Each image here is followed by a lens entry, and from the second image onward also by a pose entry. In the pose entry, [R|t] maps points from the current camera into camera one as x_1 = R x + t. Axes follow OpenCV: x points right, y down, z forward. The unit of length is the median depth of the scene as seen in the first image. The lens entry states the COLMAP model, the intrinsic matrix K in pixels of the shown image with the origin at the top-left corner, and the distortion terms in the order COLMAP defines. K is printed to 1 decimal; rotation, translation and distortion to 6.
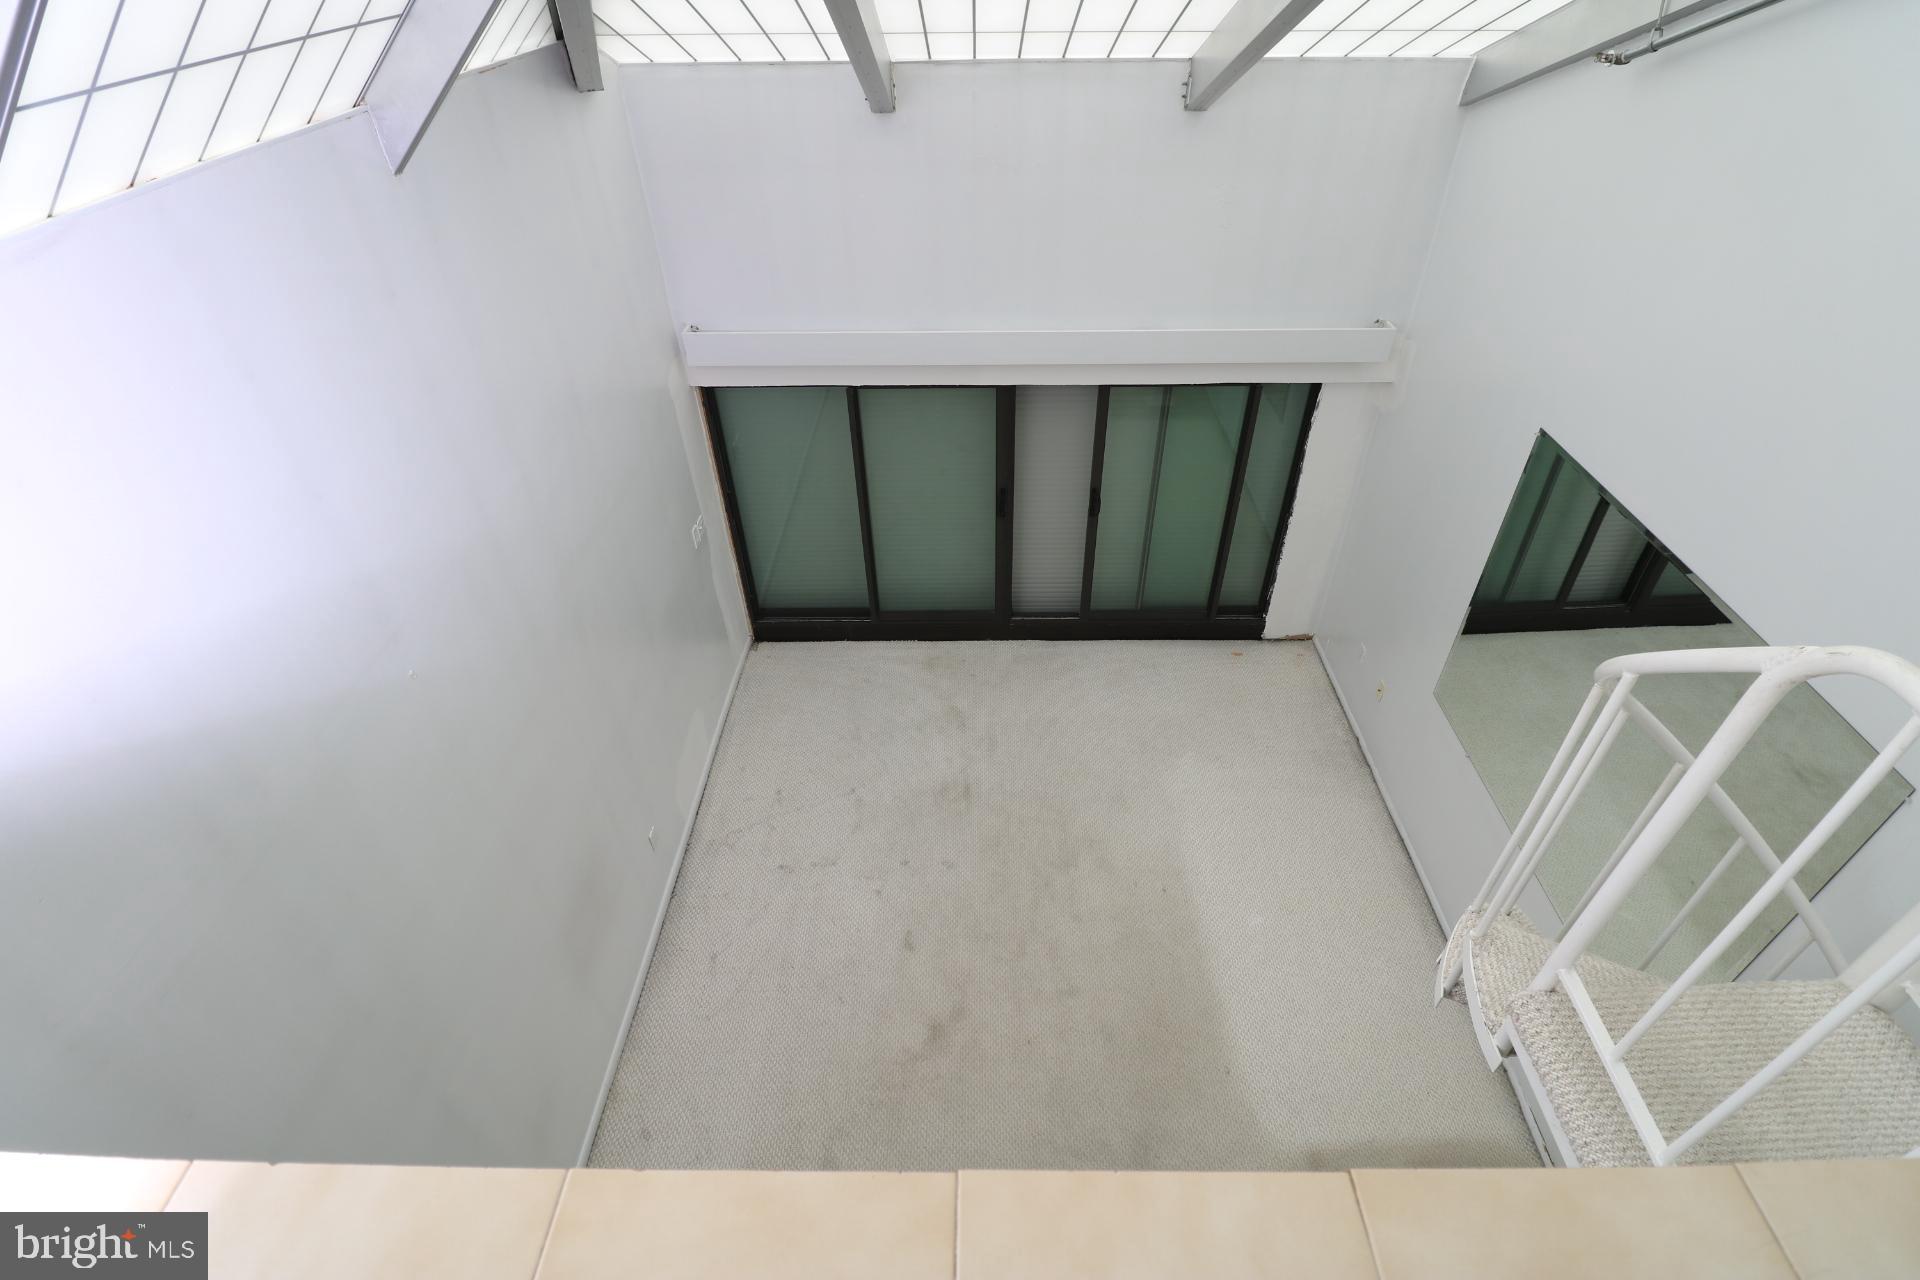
lens RADIAL K [[894.7, 0, 972.3], [0, 894.7, 633.9], [0, 0, 1]] dist [-0.001578, -0.010507]
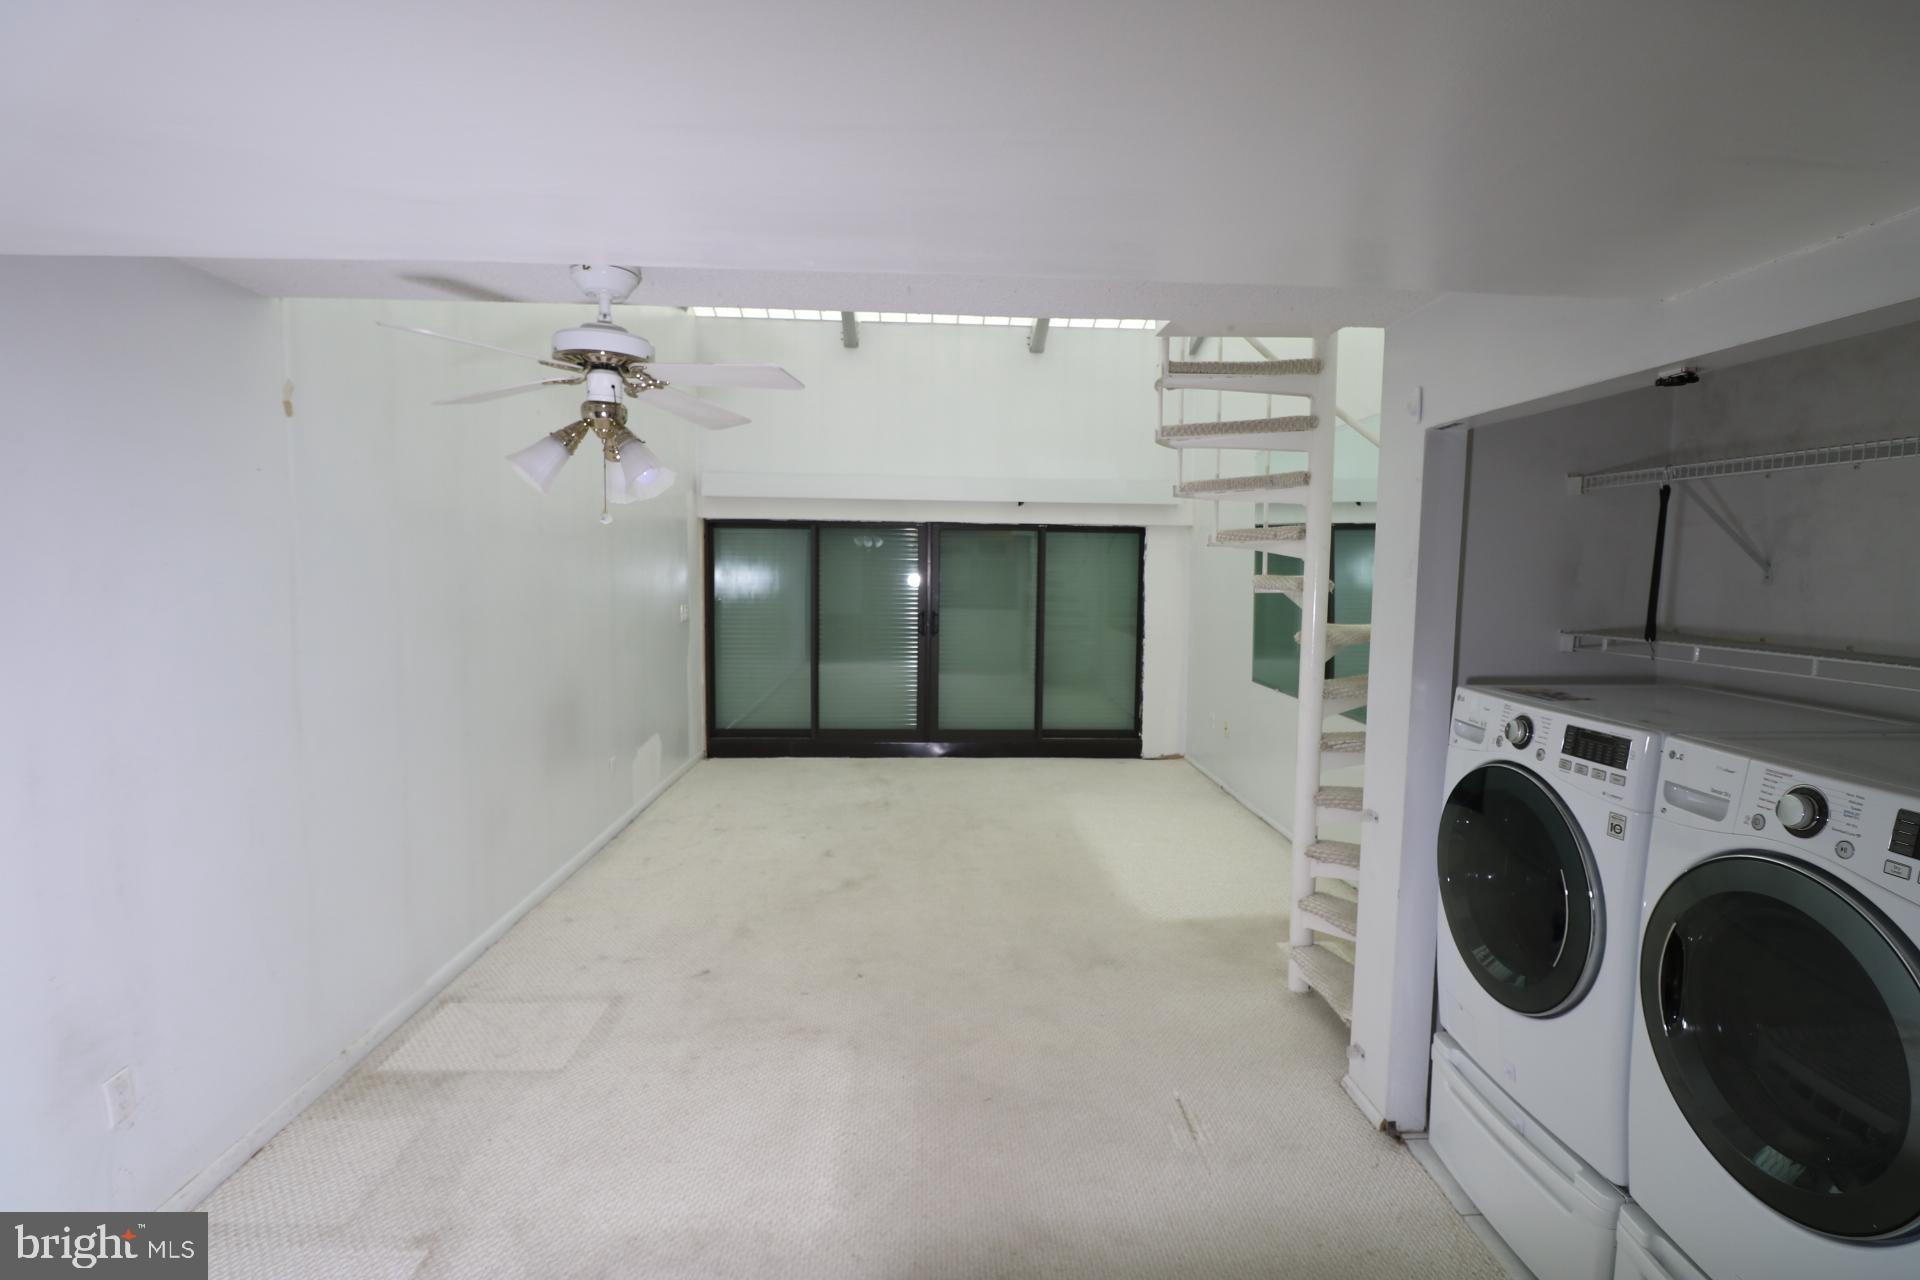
lens RADIAL K [[894.7, 0, 973.0], [0, 894.7, 625.9], [0, 0, 1]] dist [-0.001578, -0.010507]
pose [[0.997913, 0.021898, 0.060749, 0.025040], [0.016850, 0.819856, -0.572322, 0.547113], [-0.062338, 0.572152, 0.817775, -0.057454]]
